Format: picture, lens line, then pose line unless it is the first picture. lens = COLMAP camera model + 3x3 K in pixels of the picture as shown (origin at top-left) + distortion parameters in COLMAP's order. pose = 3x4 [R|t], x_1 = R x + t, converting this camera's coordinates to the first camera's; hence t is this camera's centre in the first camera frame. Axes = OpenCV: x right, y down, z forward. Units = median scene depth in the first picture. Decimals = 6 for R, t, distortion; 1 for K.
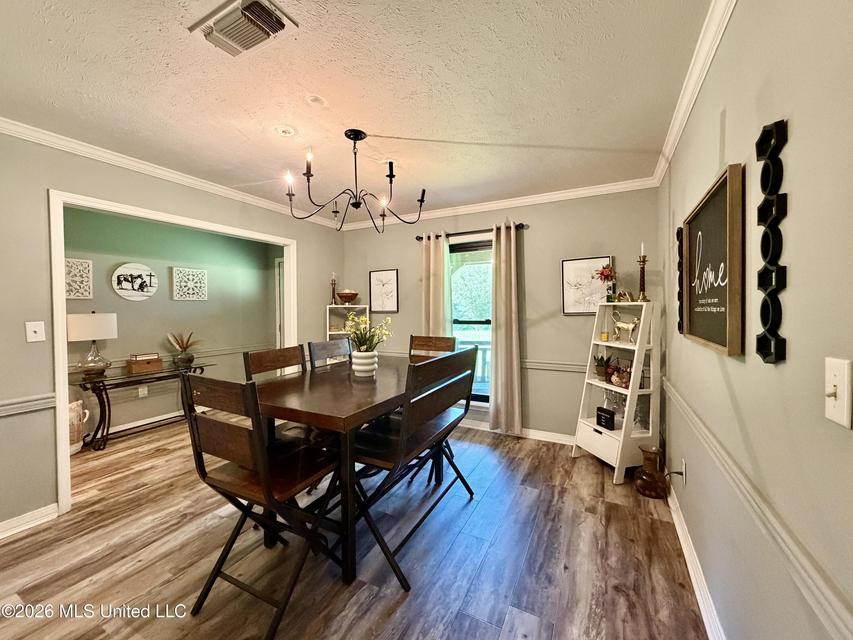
lens RADIAL K [[342.5, 0, 424.2], [0, 342.5, 314.4], [0, 0, 1]] dist [-0.022682, -0.000018]
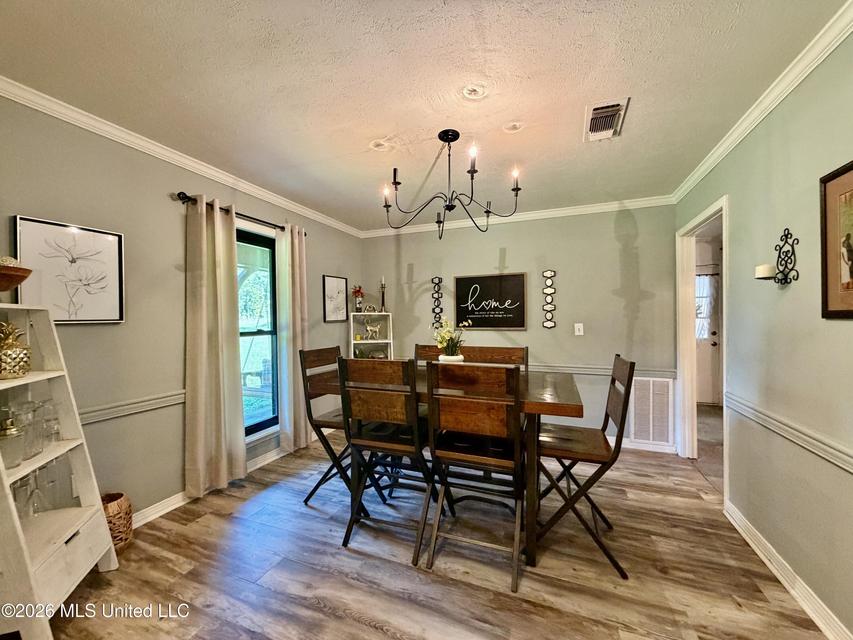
lens RADIAL K [[330.4, 0, 435.8], [0, 330.4, 321.6], [0, 0, 1]] dist [-0.001191, -0.006541]
pose [[-0.122610, -0.003794, 0.992448, -0.770716], [0.023946, 0.999690, 0.006781, -0.000677], [-0.992166, 0.024597, -0.122481, 0.786472]]
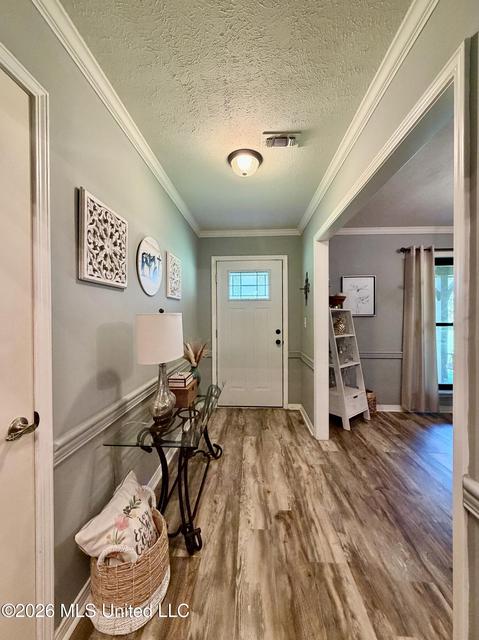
lens RADIAL K [[268.4, 0, 239.7], [0, 268.4, 315.8], [0, 0, 1]] dist [0.021696, 0.000182]
pose [[0.906776, 0.006785, 0.421558, -1.063854], [0.001496, 0.999812, -0.019310, 0.010811], [-0.421610, 0.018141, 0.906596, 0.519502]]
